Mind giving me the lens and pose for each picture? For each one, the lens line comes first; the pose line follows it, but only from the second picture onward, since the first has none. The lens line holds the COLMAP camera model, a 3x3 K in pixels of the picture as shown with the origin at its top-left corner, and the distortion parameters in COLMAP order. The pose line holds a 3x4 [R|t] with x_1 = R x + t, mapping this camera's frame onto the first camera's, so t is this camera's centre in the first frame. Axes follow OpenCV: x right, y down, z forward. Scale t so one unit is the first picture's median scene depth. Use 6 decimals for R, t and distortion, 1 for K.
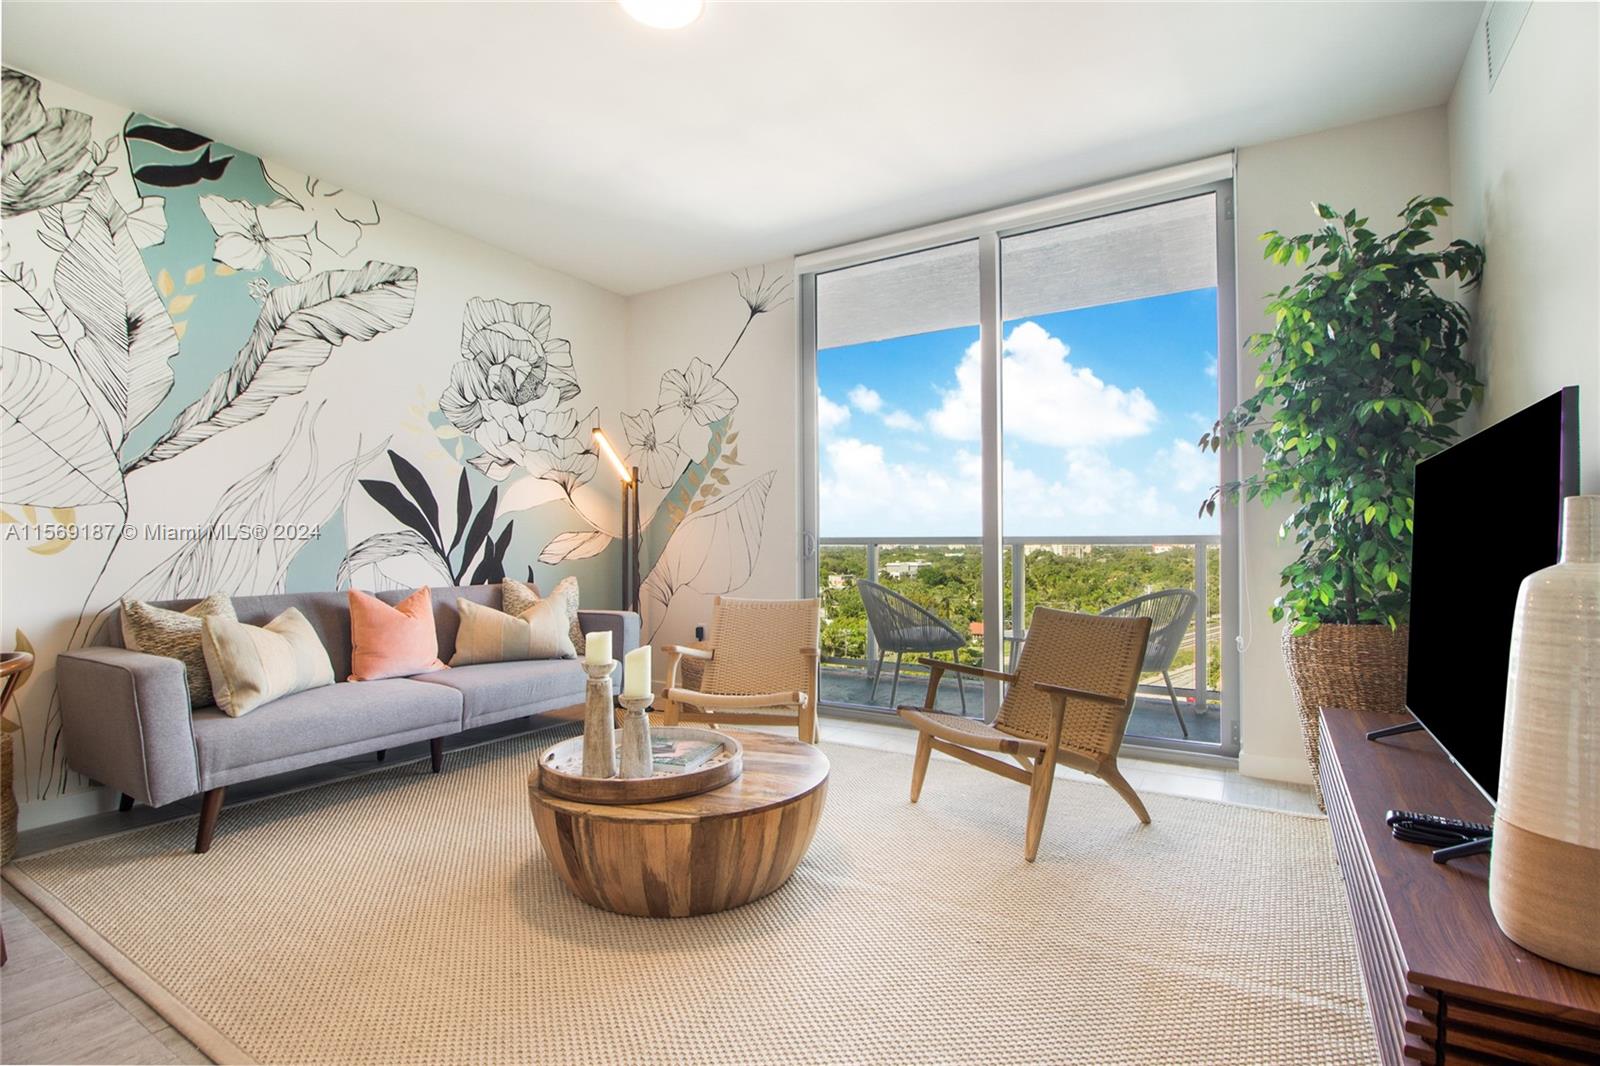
lens RADIAL K [[743.6, 0, 803.3], [0, 743.6, 540.8], [0, 0, 1]] dist [0.000252, -0.012848]
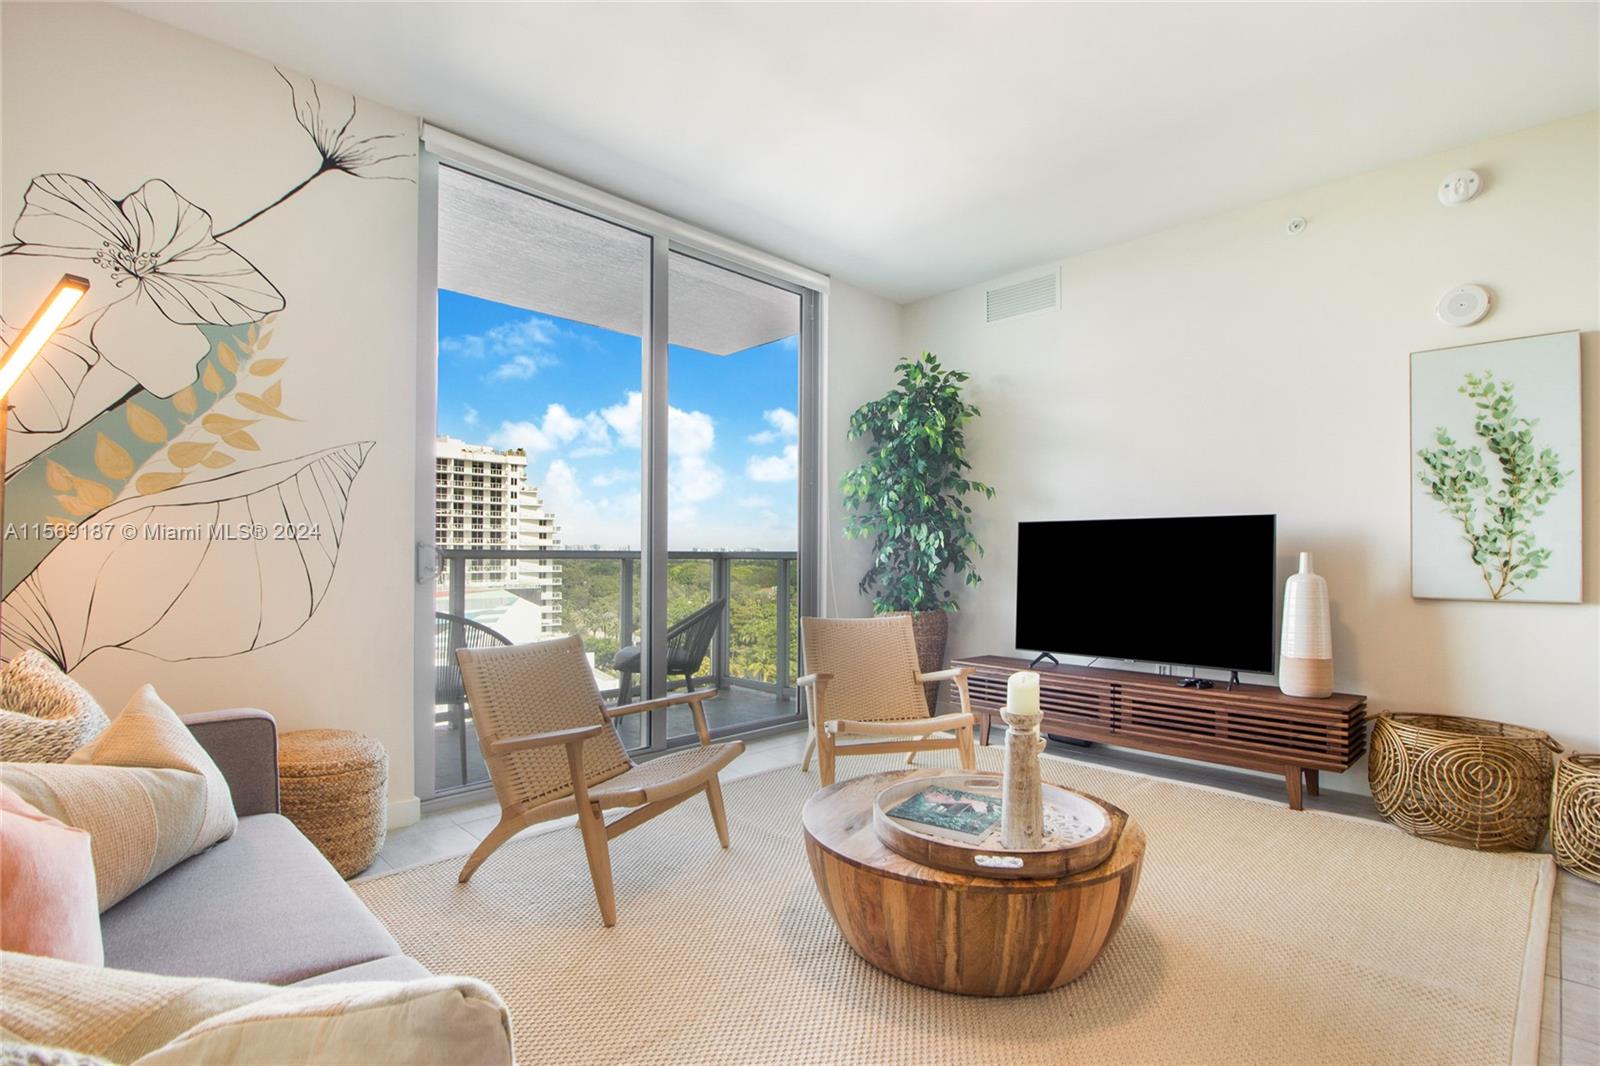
lens RADIAL K [[766.9, 0, 795.2], [0, 766.9, 523.3], [0, 0, 1]] dist [0.098127, -0.051842]
pose [[0.247971, 0.036885, 0.968065, -0.789272], [-0.013257, 0.999311, -0.034680, -0.011204], [-0.968677, -0.004234, 0.248289, 0.672262]]
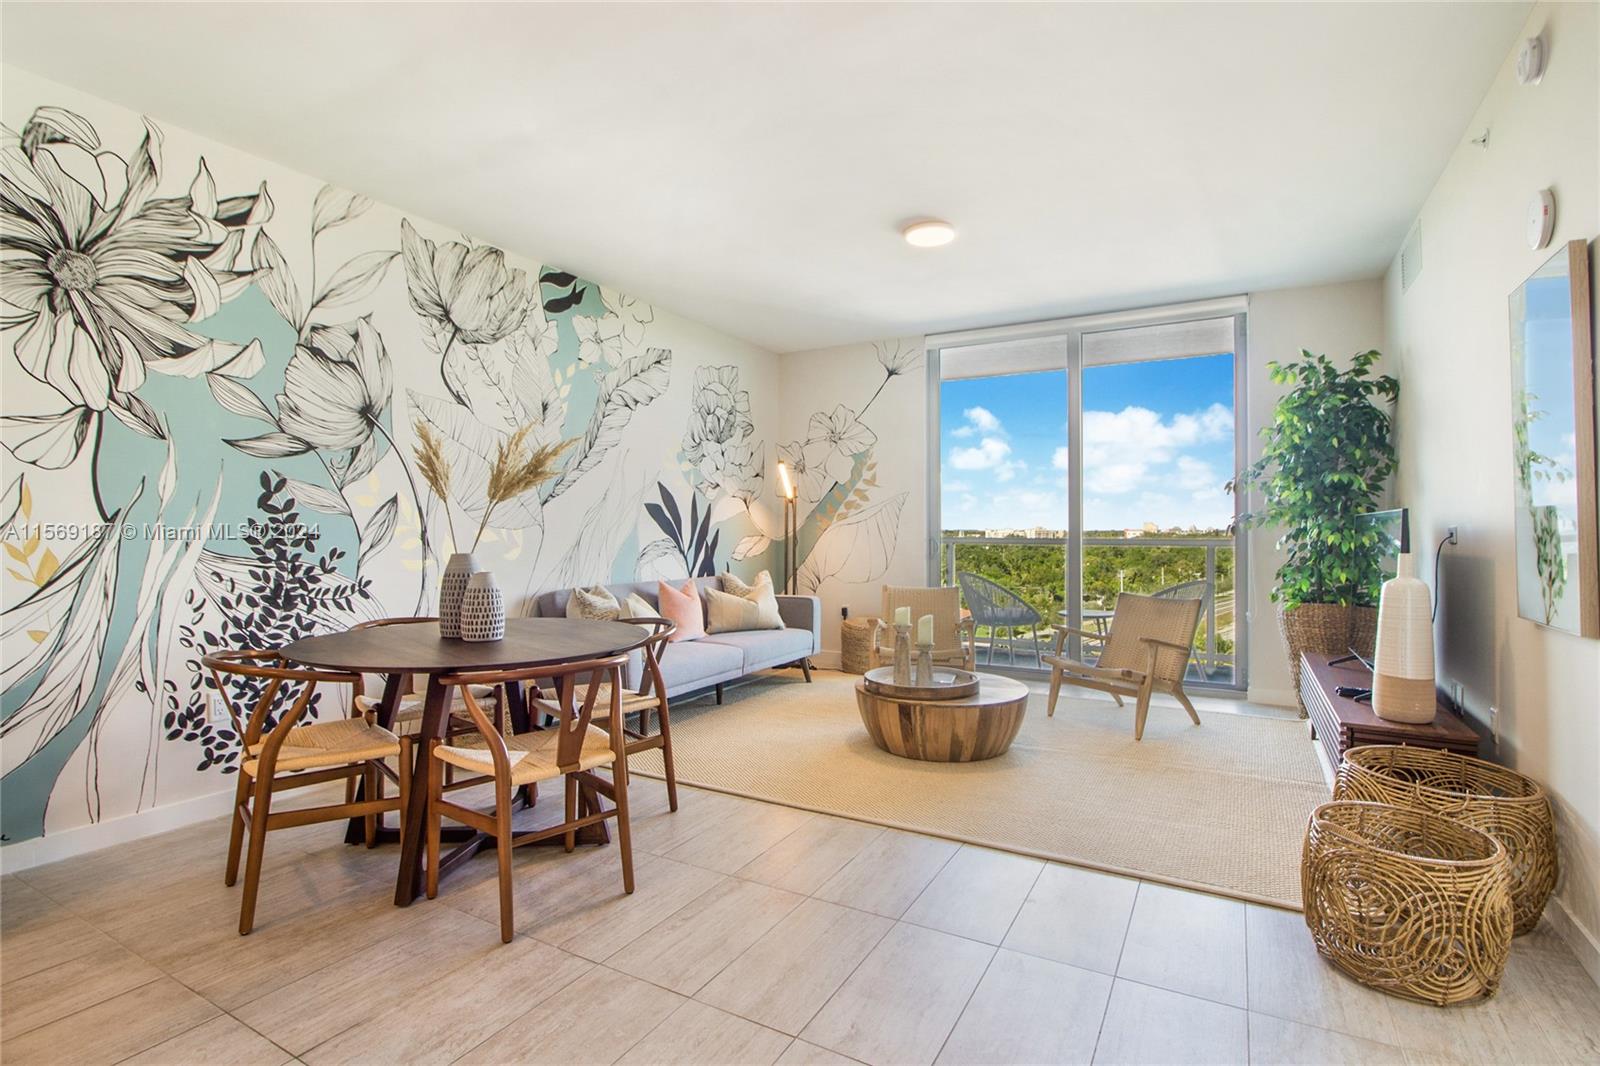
lens RADIAL K [[758.5, 0, 805.7], [0, 758.5, 528.4], [0, 0, 1]] dist [0.001823, -0.014383]
pose [[0.999116, 0.003966, 0.041854, -0.381435], [-0.004191, 0.999977, 0.005290, -0.047193], [-0.041832, -0.005461, 0.999110, -0.510138]]
